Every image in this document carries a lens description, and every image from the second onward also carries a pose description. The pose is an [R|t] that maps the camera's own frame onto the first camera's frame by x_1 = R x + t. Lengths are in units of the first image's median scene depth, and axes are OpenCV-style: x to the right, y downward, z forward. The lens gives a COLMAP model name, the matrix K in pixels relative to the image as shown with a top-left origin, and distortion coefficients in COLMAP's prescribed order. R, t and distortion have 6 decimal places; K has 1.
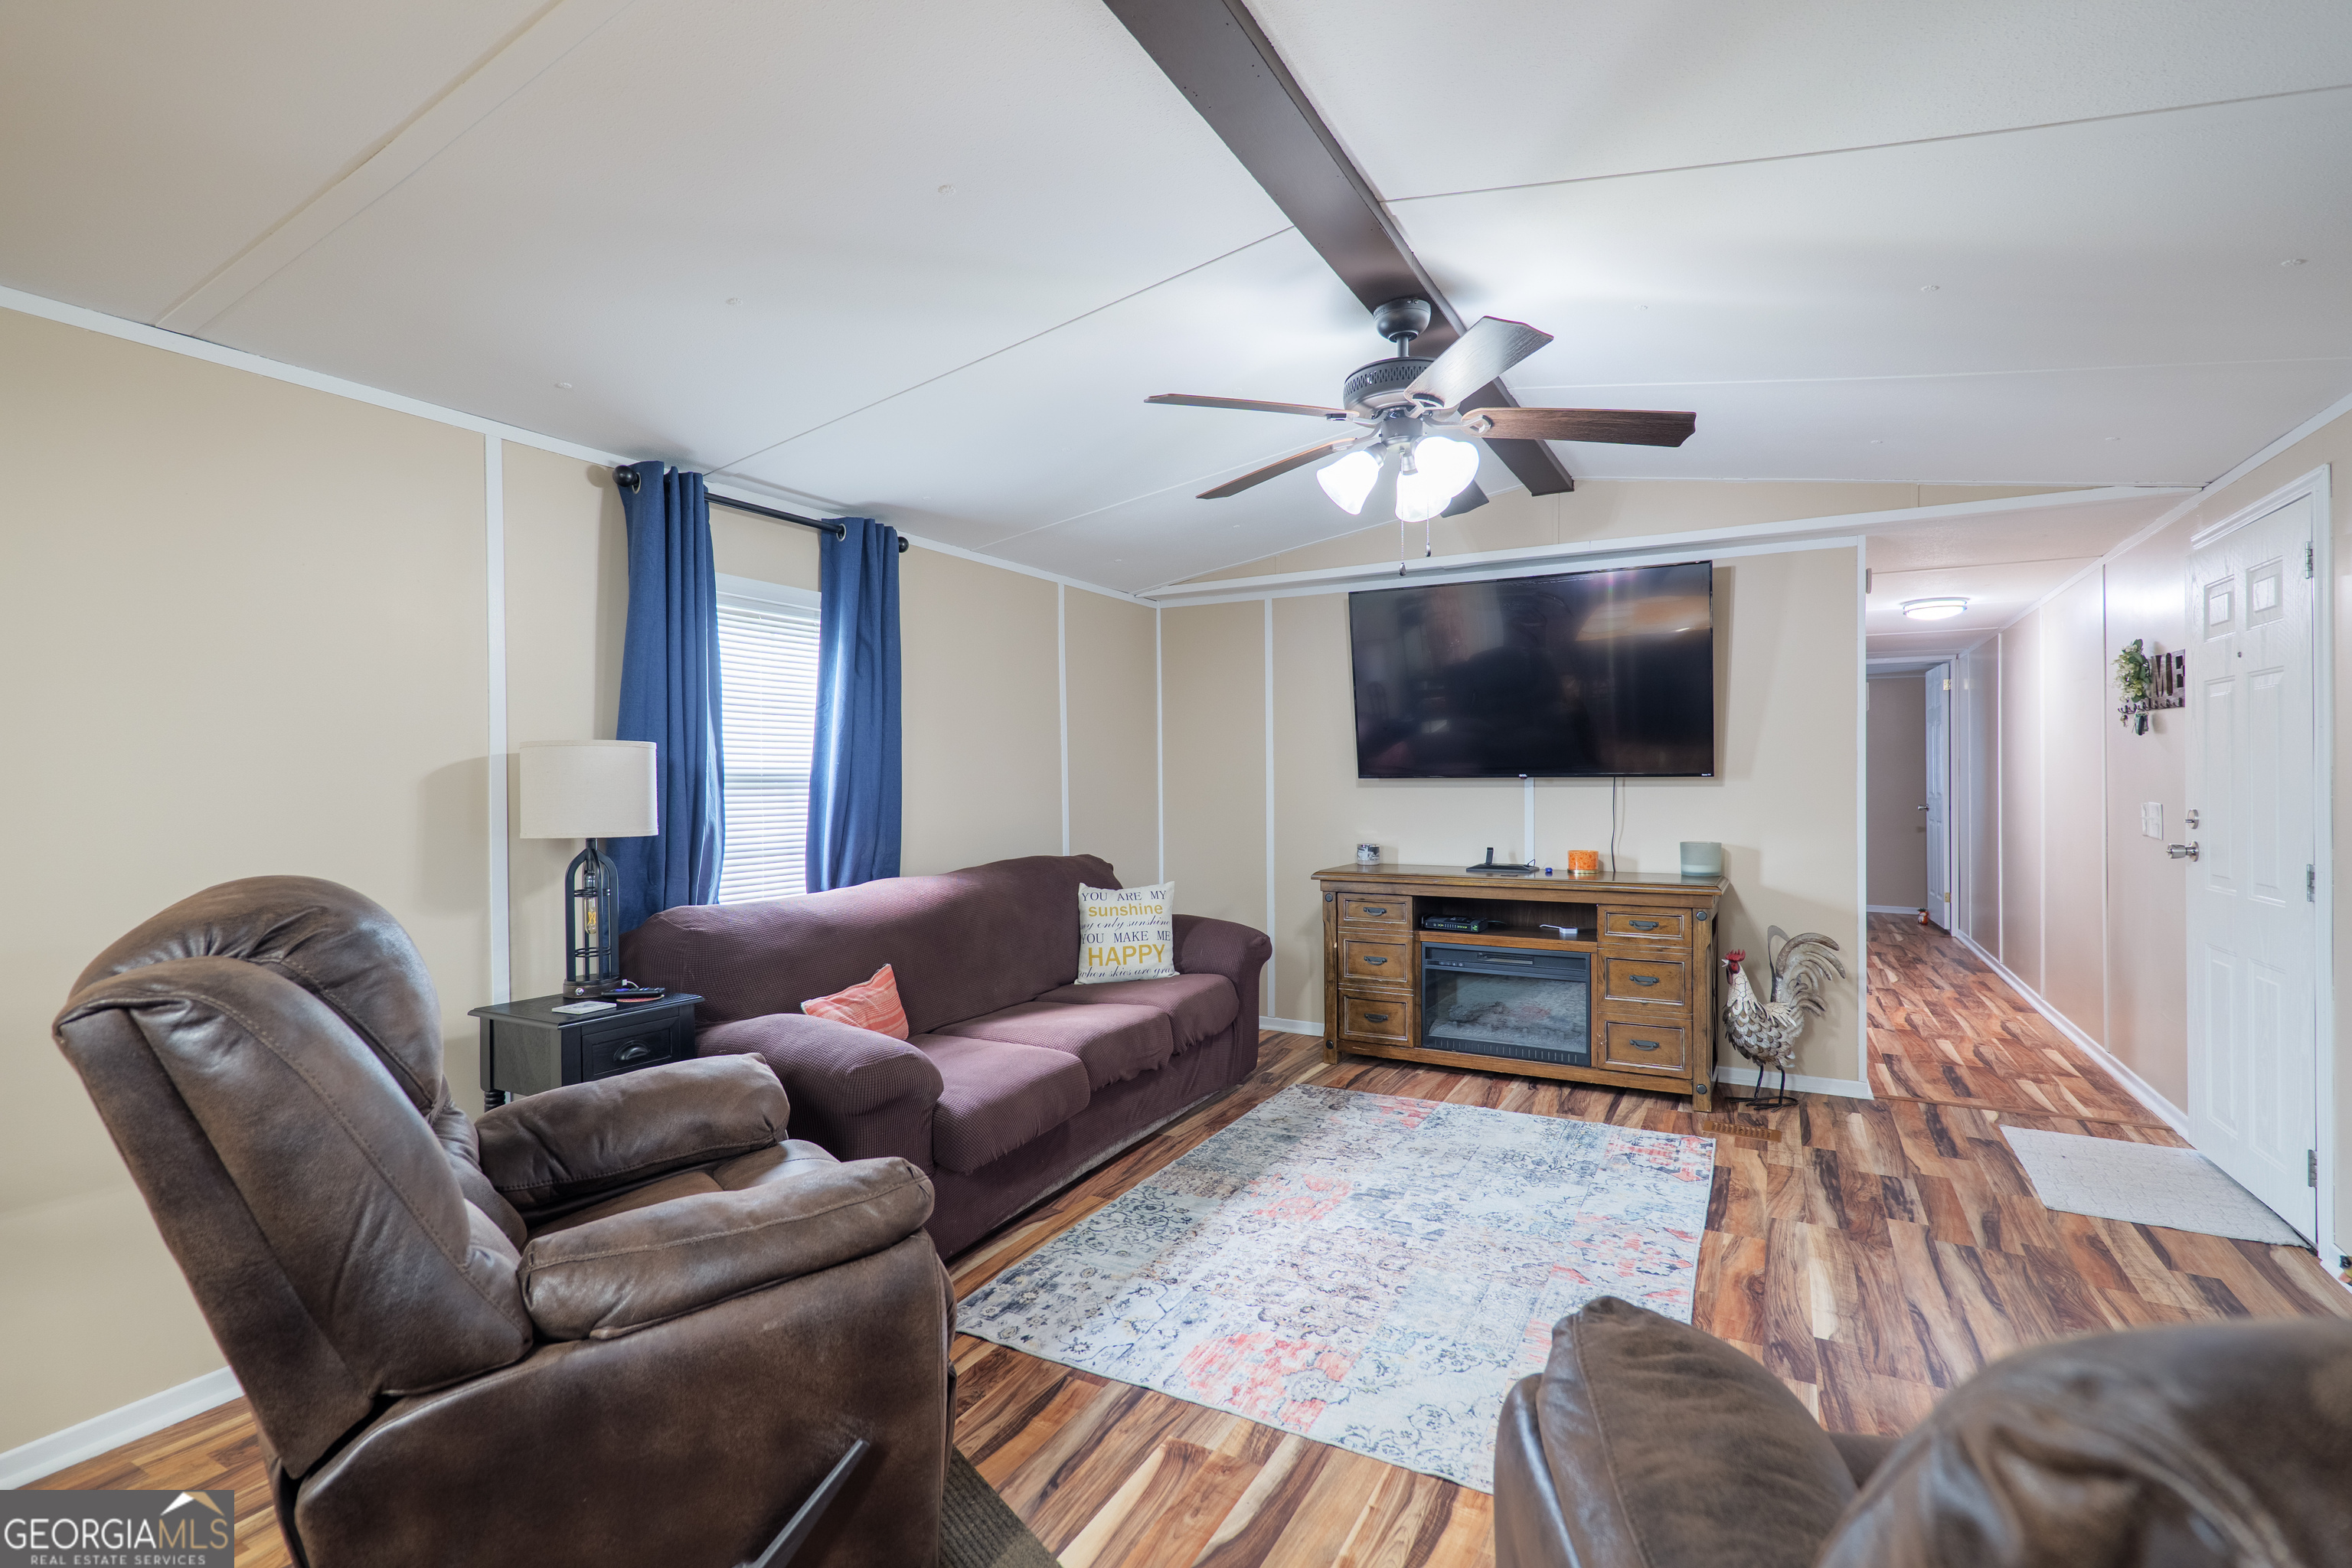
lens RADIAL K [[1087.2, 0, 1195.7], [0, 1087.2, 786.8], [0, 0, 1]] dist [0.000863, 0.002019]
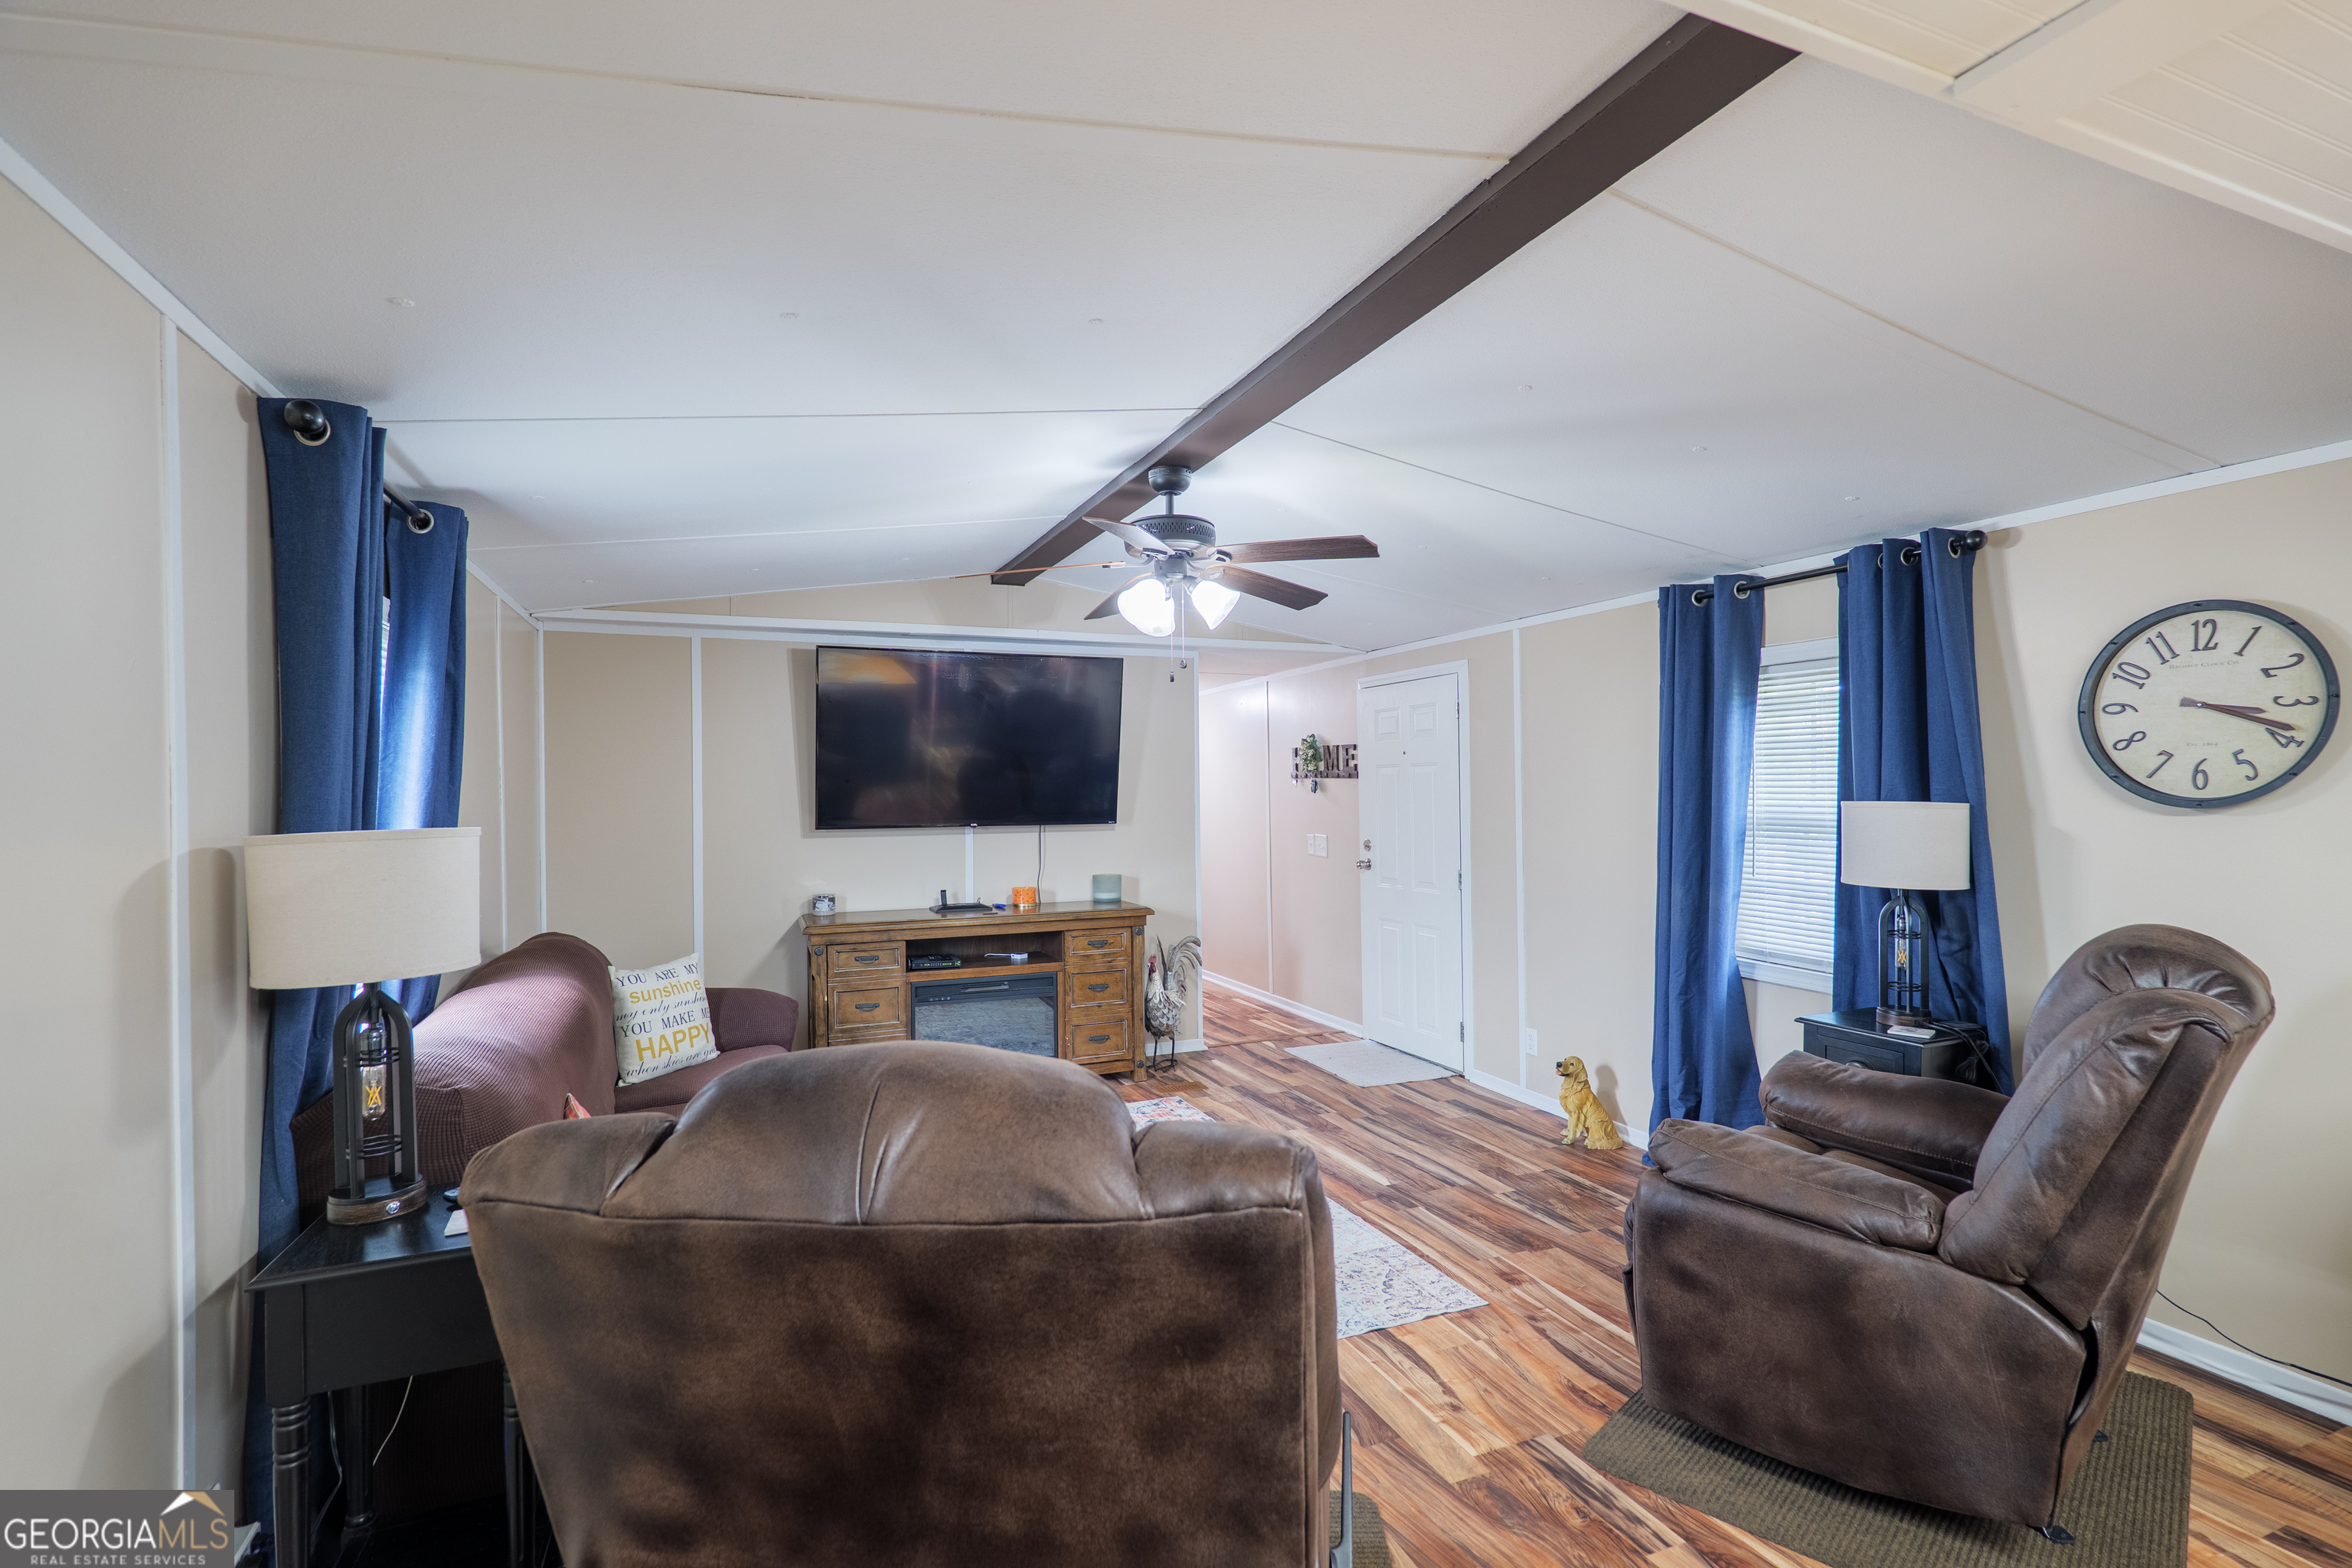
lens RADIAL K [[1087.2, 0, 1177.9], [0, 1087.2, 783.7], [0, 0, 1]] dist [0.000863, 0.002019]
pose [[0.632216, 0.006209, 0.774767, -0.510880], [0.013235, 0.999735, -0.018812, -0.033231], [-0.774679, 0.022147, 0.631967, 0.129151]]
